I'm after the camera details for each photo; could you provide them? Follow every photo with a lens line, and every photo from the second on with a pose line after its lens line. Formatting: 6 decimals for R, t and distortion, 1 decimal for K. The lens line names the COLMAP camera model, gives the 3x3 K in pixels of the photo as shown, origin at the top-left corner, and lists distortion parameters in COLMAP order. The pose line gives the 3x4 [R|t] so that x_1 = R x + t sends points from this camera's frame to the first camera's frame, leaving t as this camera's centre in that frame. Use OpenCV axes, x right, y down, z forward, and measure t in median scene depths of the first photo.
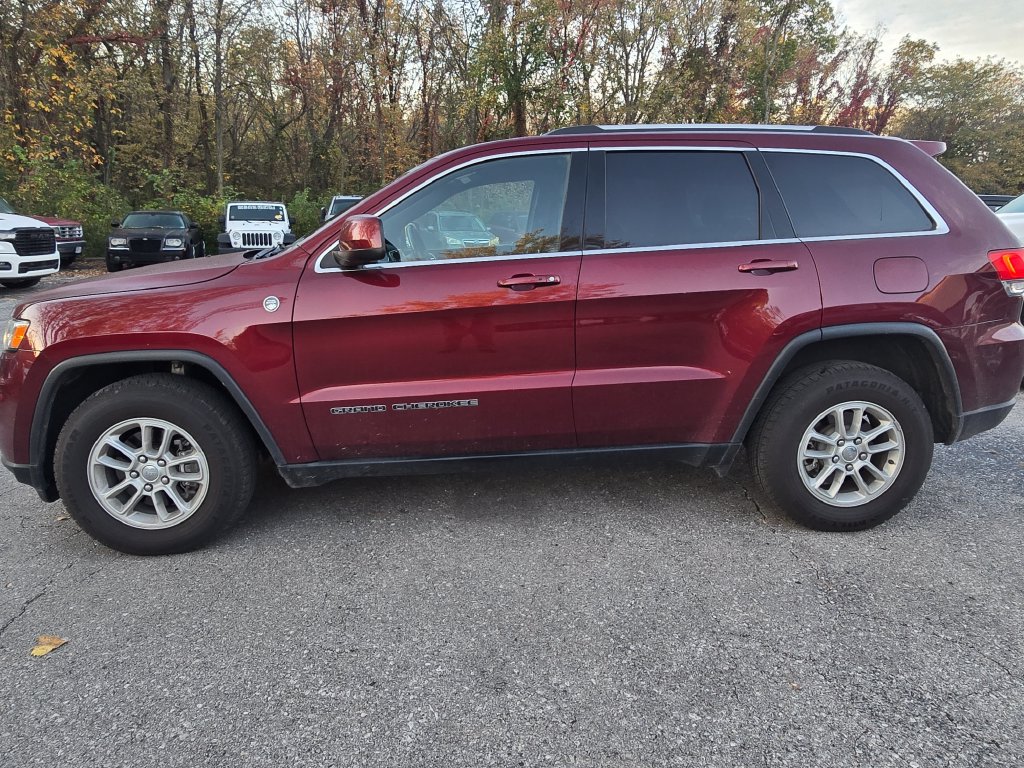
lens RADIAL K [[738.5, 0, 526.4], [0, 738.5, 381.7], [0, 0, 1]] dist [-0.002549, -0.001427]
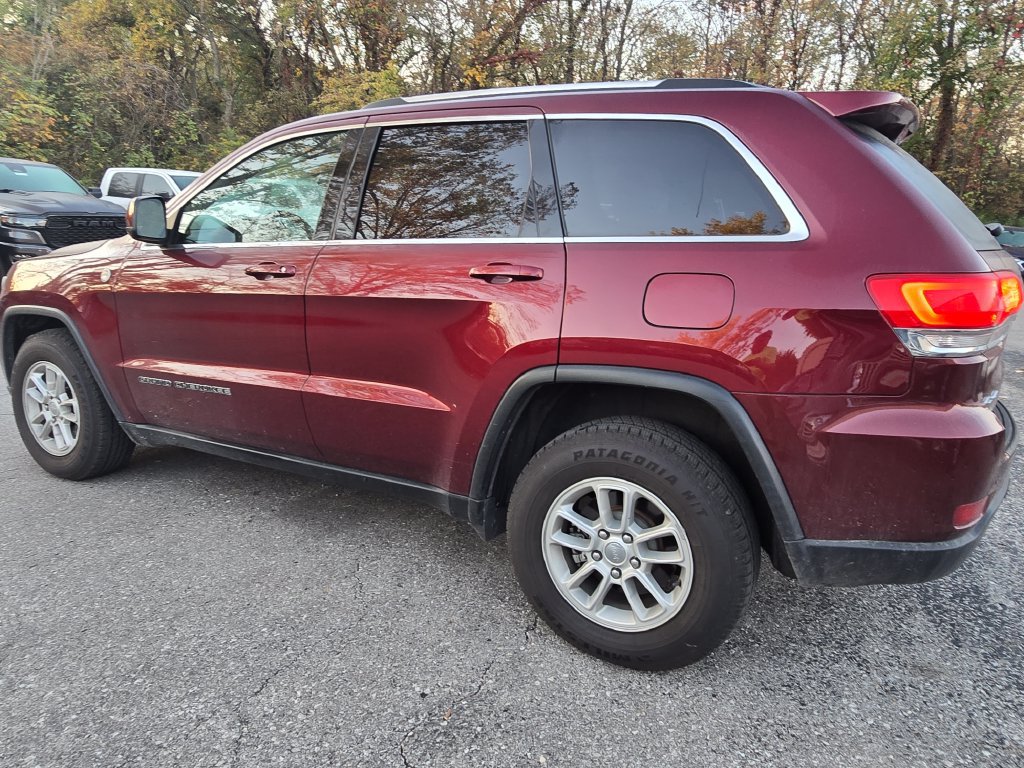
lens RADIAL K [[738.5, 0, 526.4], [0, 738.5, 381.7], [0, 0, 1]] dist [-0.002549, -0.001427]
pose [[0.828304, 0.146036, -0.540912, 0.746620], [-0.149102, 0.988074, 0.038439, -0.077861], [0.540074, 0.048812, 0.840201, 0.380987]]
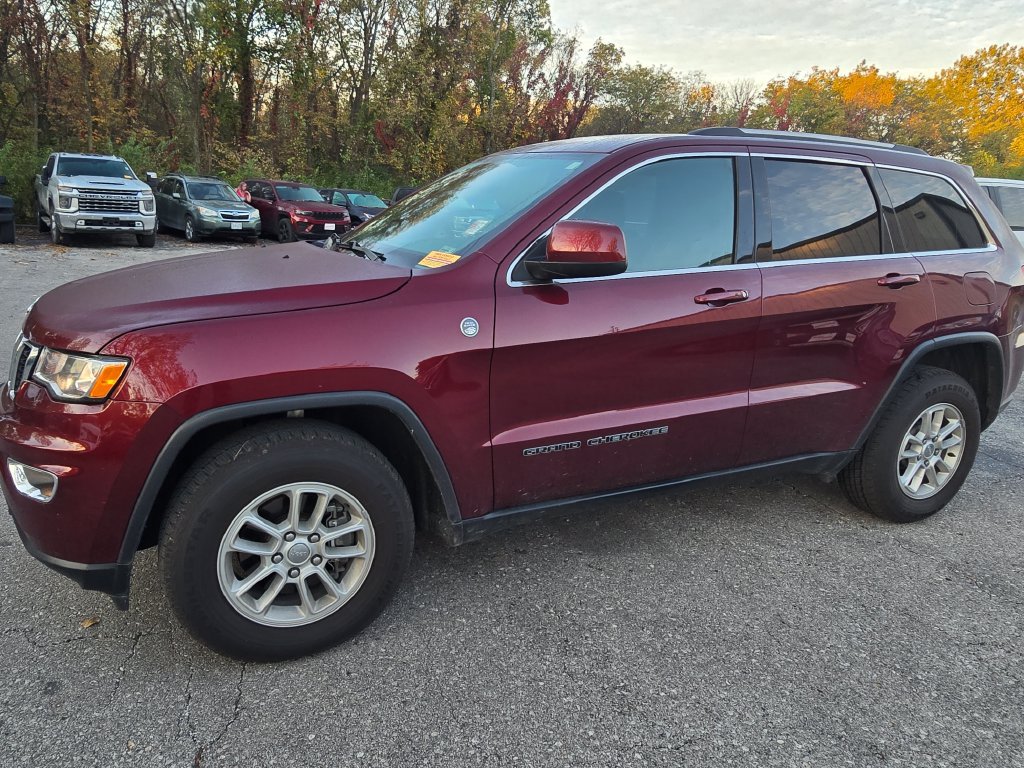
lens RADIAL K [[724.8, 0, 515.6], [0, 724.8, 383.5], [0, 0, 1]] dist [0.001900, -0.000163]
pose [[0.933046, -0.043583, 0.357108, -0.536306], [0.029305, 0.998544, 0.045299, -0.072221], [-0.358562, -0.031801, 0.932964, 0.230227]]
